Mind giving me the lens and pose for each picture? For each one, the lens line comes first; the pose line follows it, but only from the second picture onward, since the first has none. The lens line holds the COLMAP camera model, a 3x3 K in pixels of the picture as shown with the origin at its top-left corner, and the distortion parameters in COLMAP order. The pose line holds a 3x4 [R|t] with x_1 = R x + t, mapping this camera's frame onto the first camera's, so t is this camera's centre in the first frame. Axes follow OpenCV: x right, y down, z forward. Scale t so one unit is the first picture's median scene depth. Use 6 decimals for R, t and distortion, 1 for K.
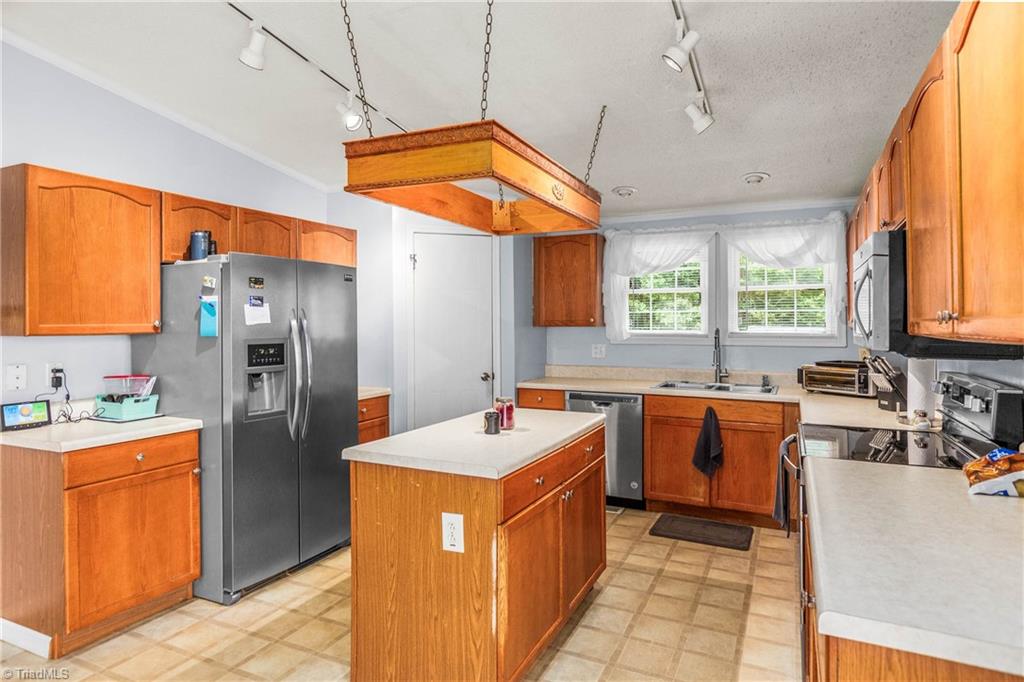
lens RADIAL K [[566.3, 0, 510.6], [0, 566.3, 332.7], [0, 0, 1]] dist [0.006434, -0.000710]
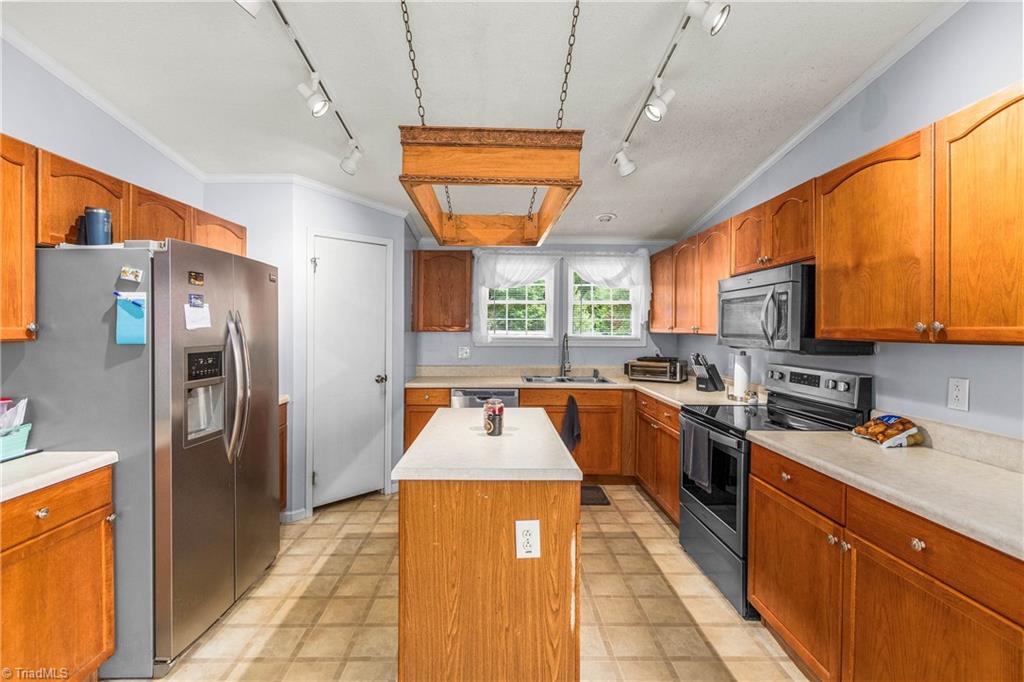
lens RADIAL K [[465.7, 0, 511.1], [0, 465.7, 340.7], [0, 0, 1]] dist [0.003118, -0.000255]
pose [[0.902146, -0.006066, 0.431389, -0.325546], [0.001636, 0.999942, 0.010639, -0.003720], [-0.431429, -0.008892, 0.902103, 0.187801]]
